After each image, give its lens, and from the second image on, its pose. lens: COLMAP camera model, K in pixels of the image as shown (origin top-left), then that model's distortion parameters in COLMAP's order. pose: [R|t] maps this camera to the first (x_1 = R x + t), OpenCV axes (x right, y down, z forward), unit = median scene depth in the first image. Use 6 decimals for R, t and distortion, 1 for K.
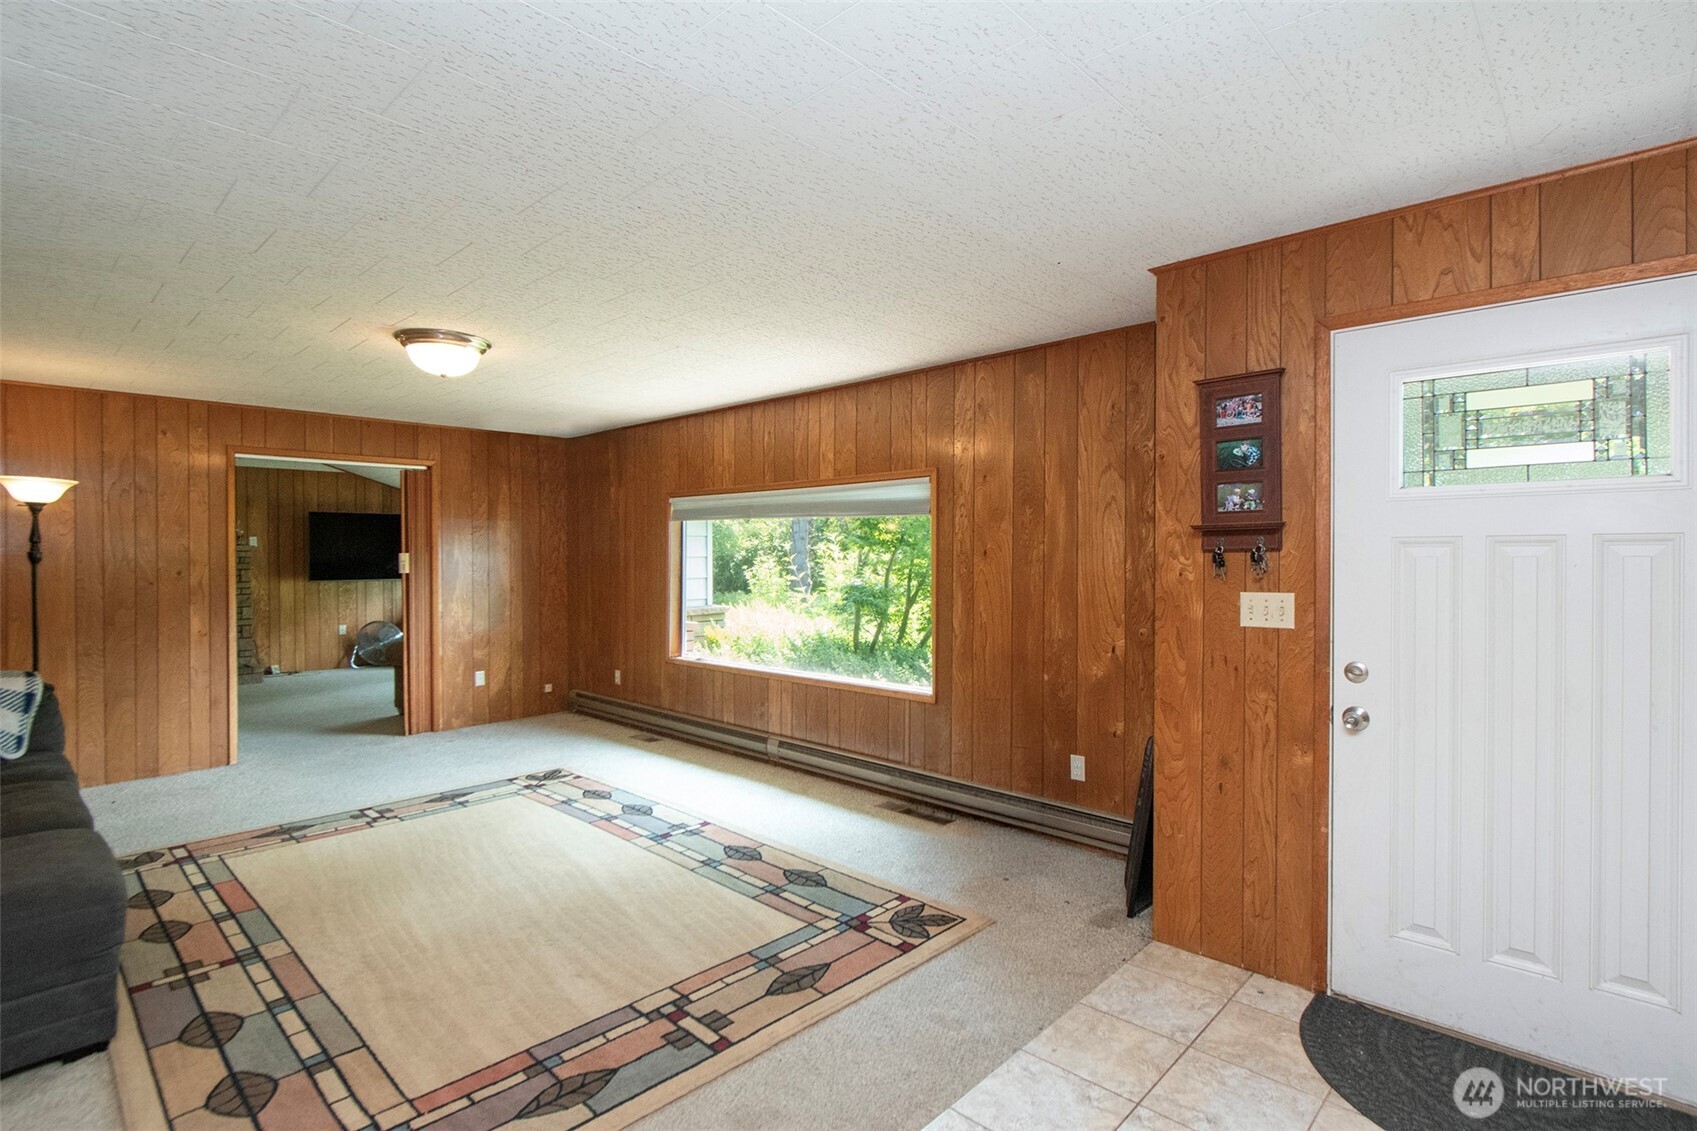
lens RADIAL K [[818.2, 0, 821.7], [0, 818.2, 559.7], [0, 0, 1]] dist [0.001618, -0.000382]
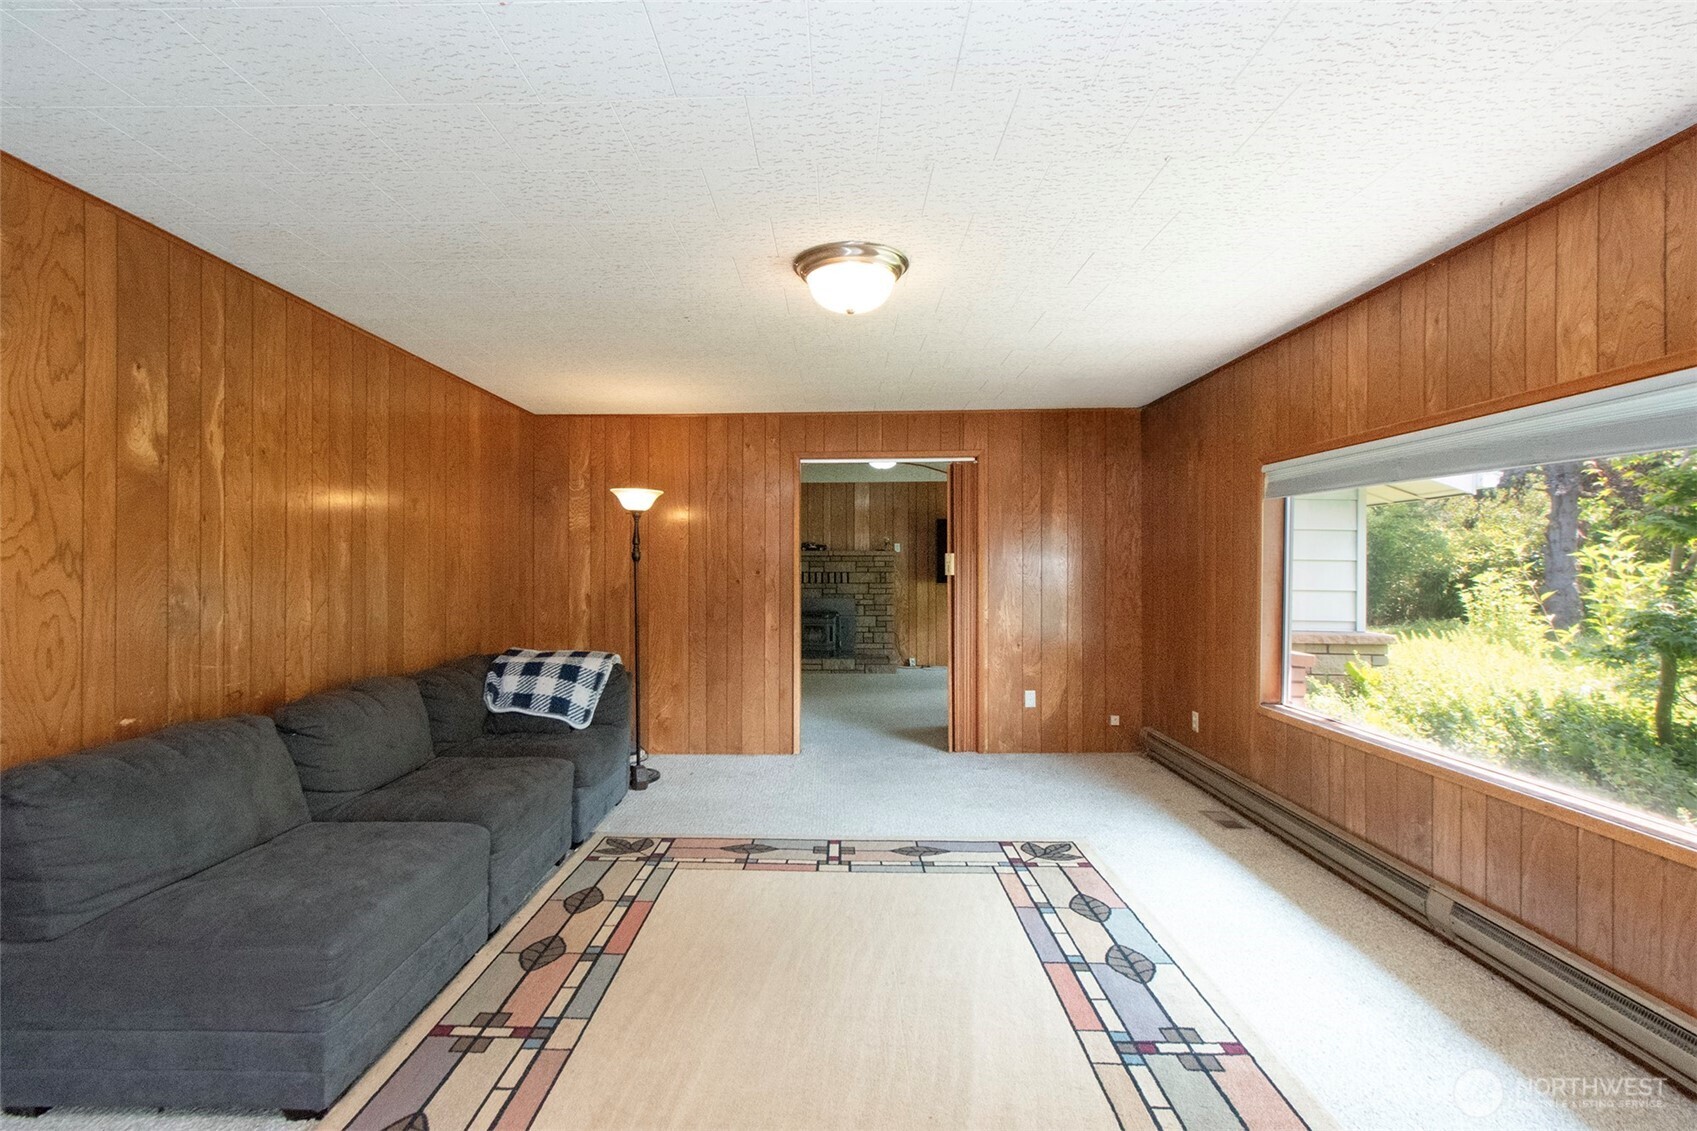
lens RADIAL K [[759.8, 0, 837.2], [0, 759.8, 564.1], [0, 0, 1]] dist [0.001878, -0.003017]
pose [[0.684062, -0.000566, -0.729424, 0.032087], [-0.003579, 0.999985, -0.004133, 0.009321], [0.729415, 0.005438, 0.684050, 0.375665]]
